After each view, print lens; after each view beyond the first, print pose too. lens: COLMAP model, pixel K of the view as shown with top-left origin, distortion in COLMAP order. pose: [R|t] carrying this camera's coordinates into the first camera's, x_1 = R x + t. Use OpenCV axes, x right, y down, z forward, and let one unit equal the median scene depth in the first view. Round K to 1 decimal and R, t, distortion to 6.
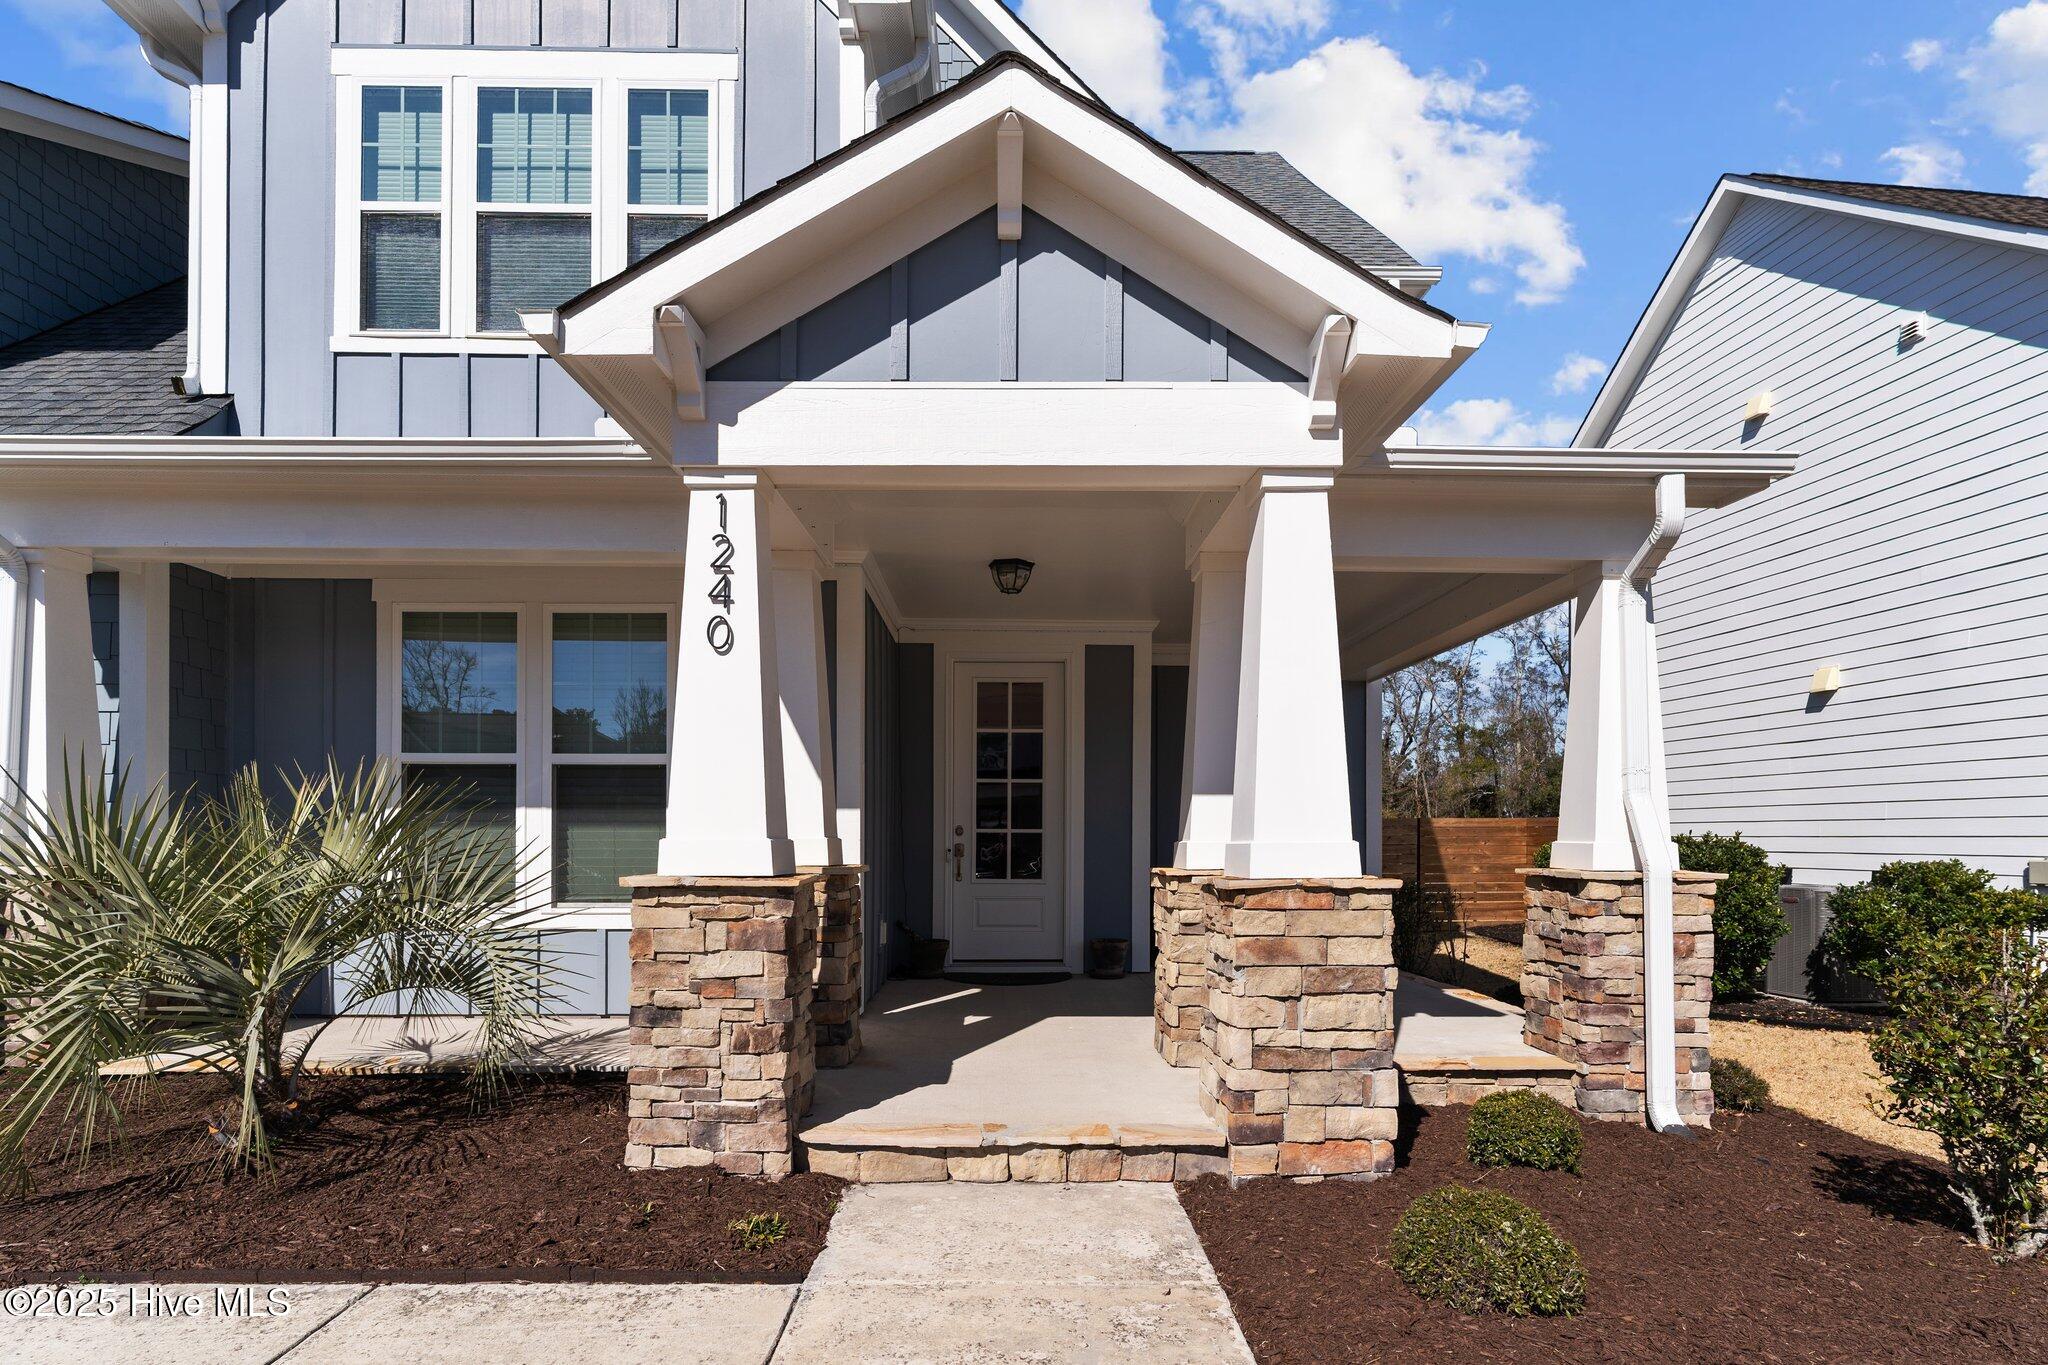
lens RADIAL K [[1069.4, 0, 1038.1], [0, 1069.4, 841.0], [0, 0, 1]] dist [-0.001969, 0.000080]
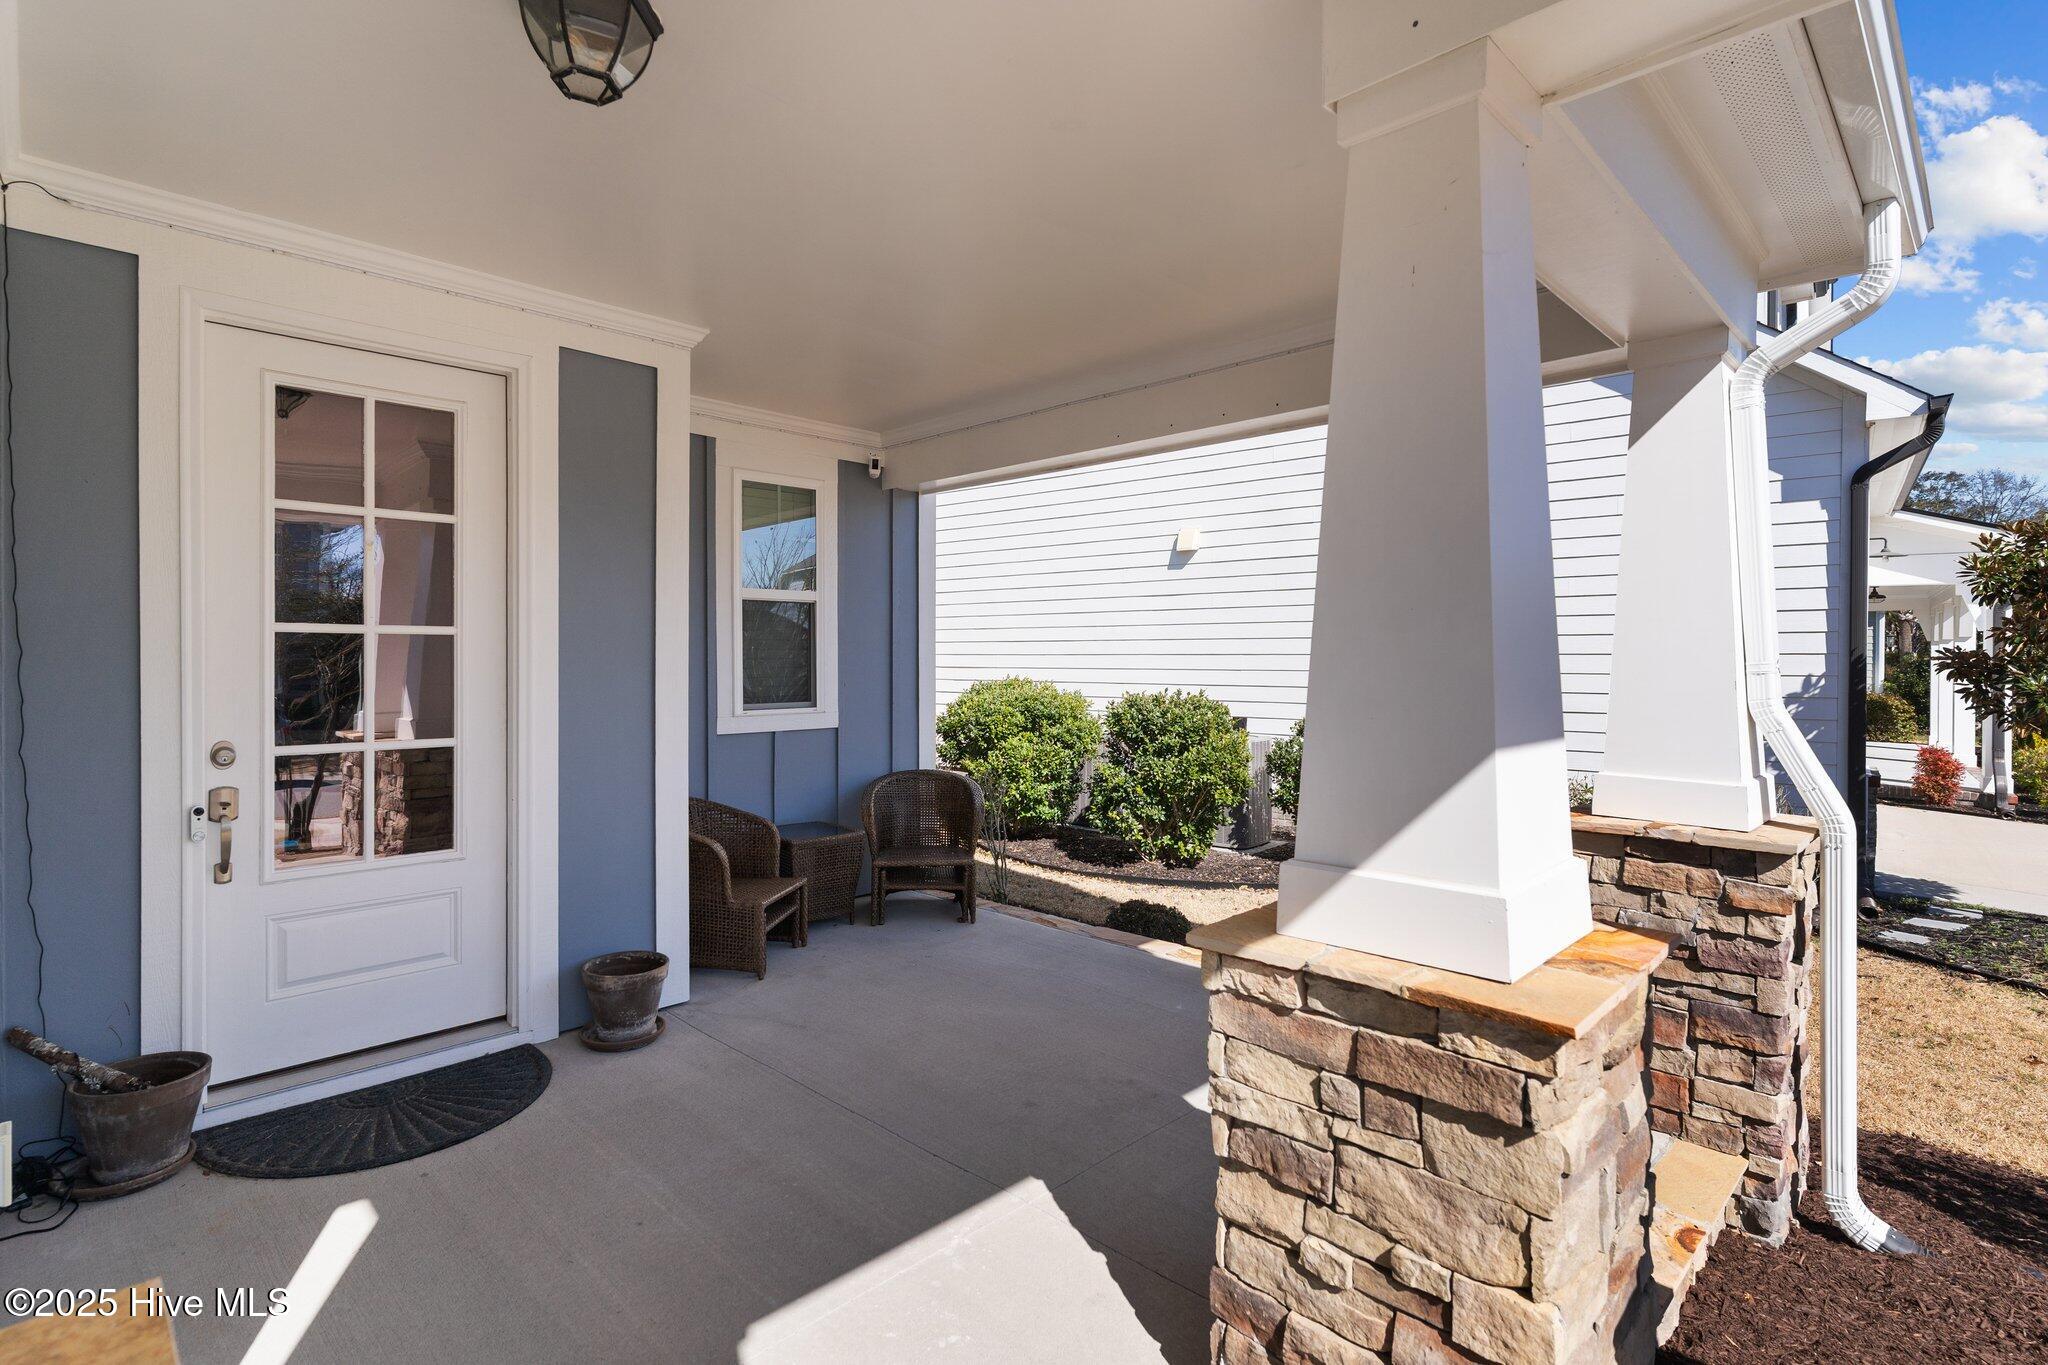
lens RADIAL K [[995.9, 0, 1020.4], [0, 995.9, 662.8], [0, 0, 1]] dist [0.001736, 0.000639]
pose [[0.735209, -0.003992, 0.677829, -0.230060], [0.001296, 0.999989, 0.004484, -0.095813], [-0.677839, -0.002418, 0.735206, 1.151985]]
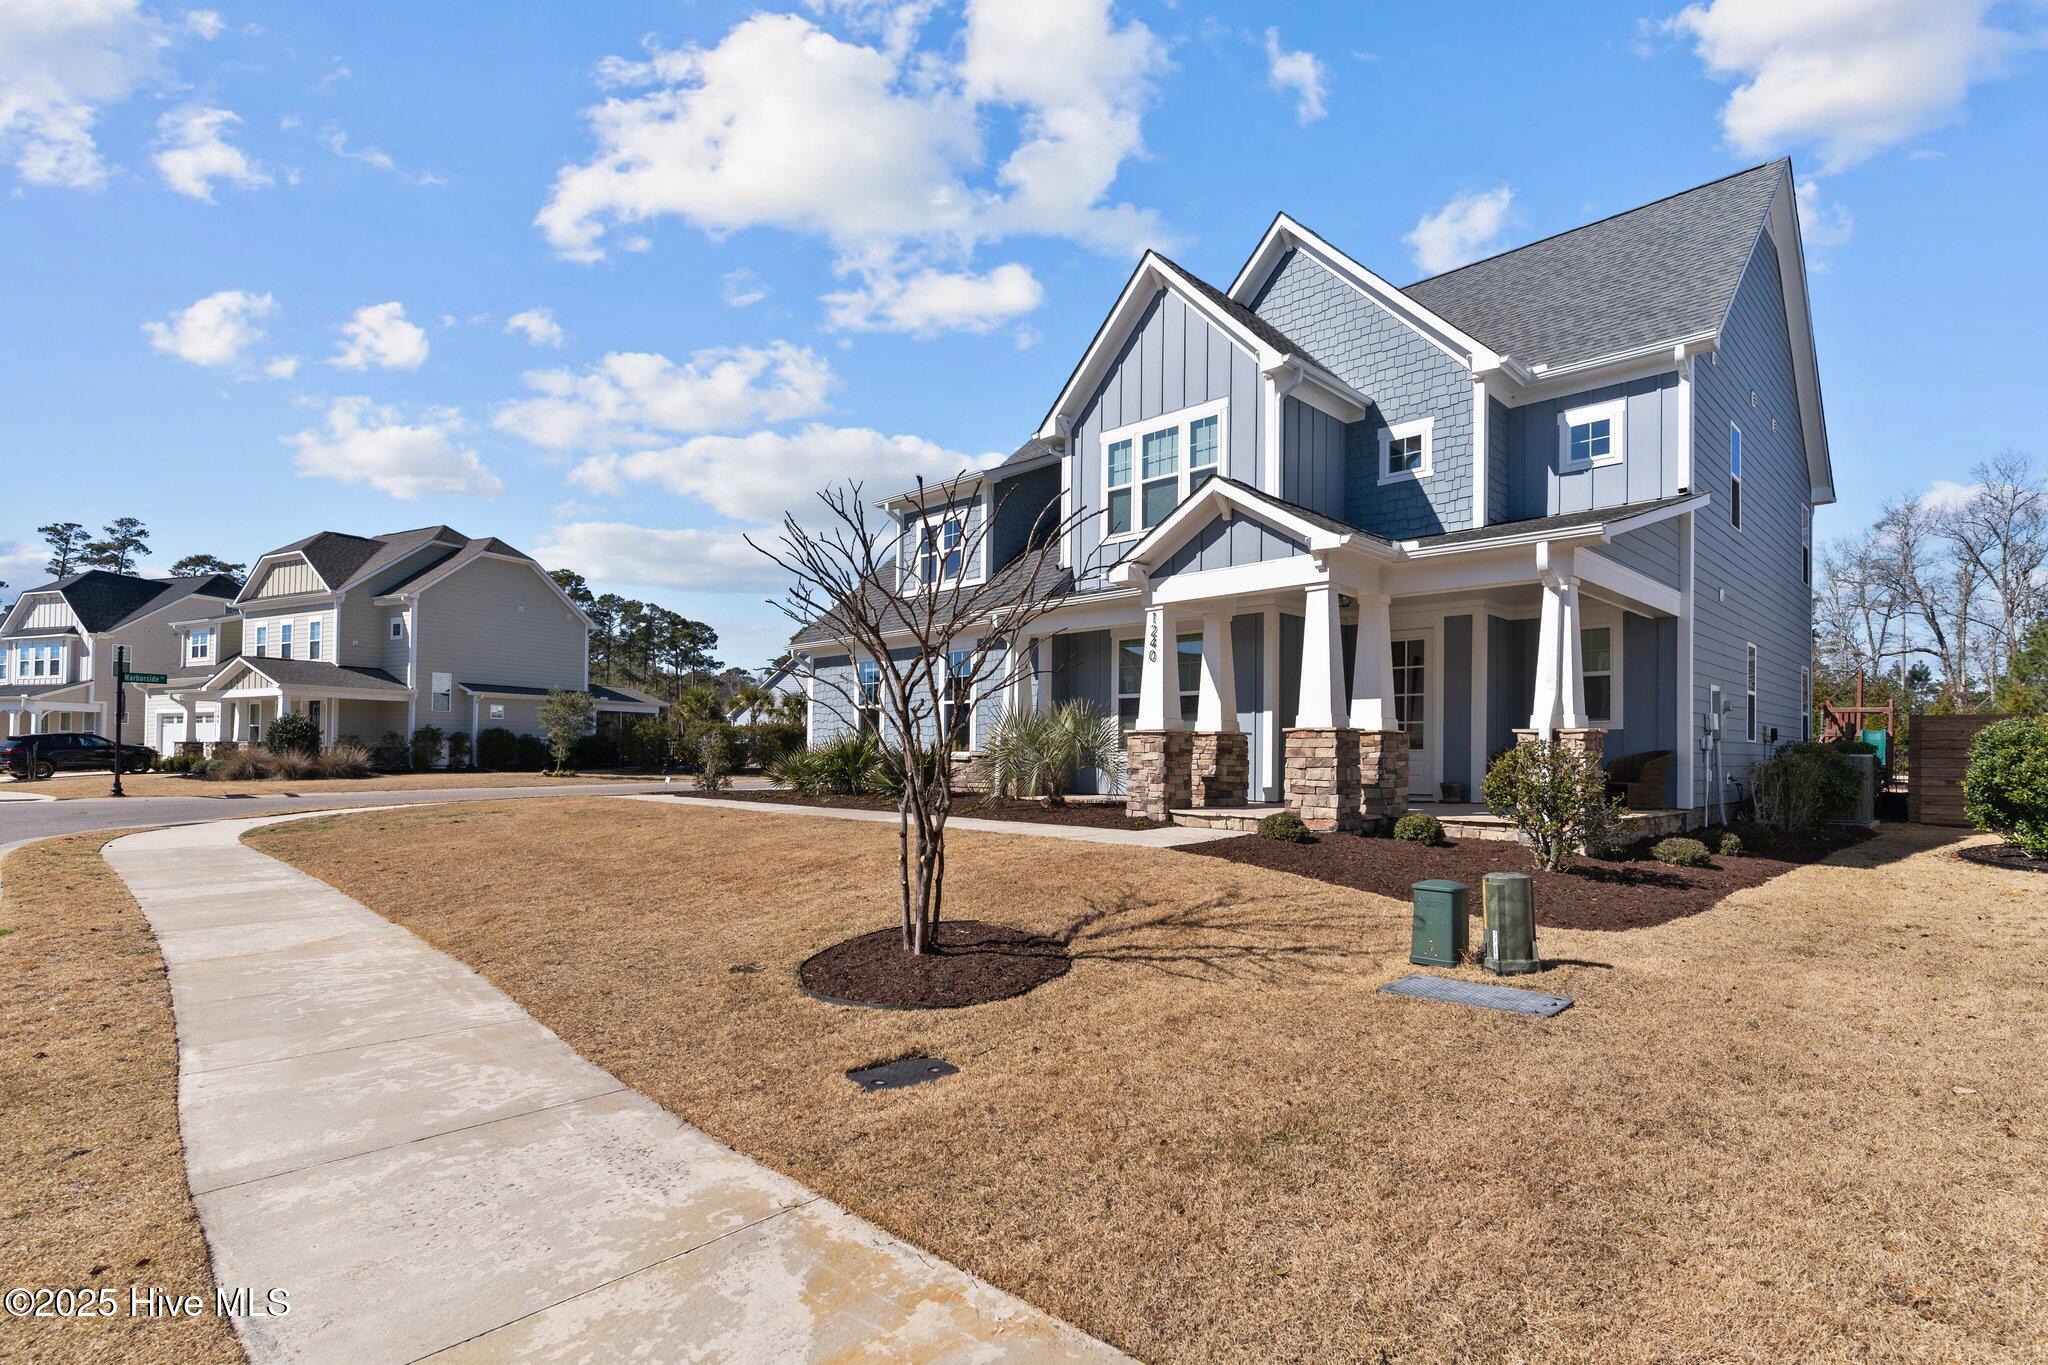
lens RADIAL K [[1007.8, 0, 1027.1], [0, 1007.8, 765.1], [0, 0, 1]] dist [0.004700, 0.001272]
pose [[0.695091, 0.010483, -0.718845, 1.652773], [-0.009114, 0.999942, 0.005769, 0.125468], [0.718864, 0.002542, 0.695146, -1.415849]]
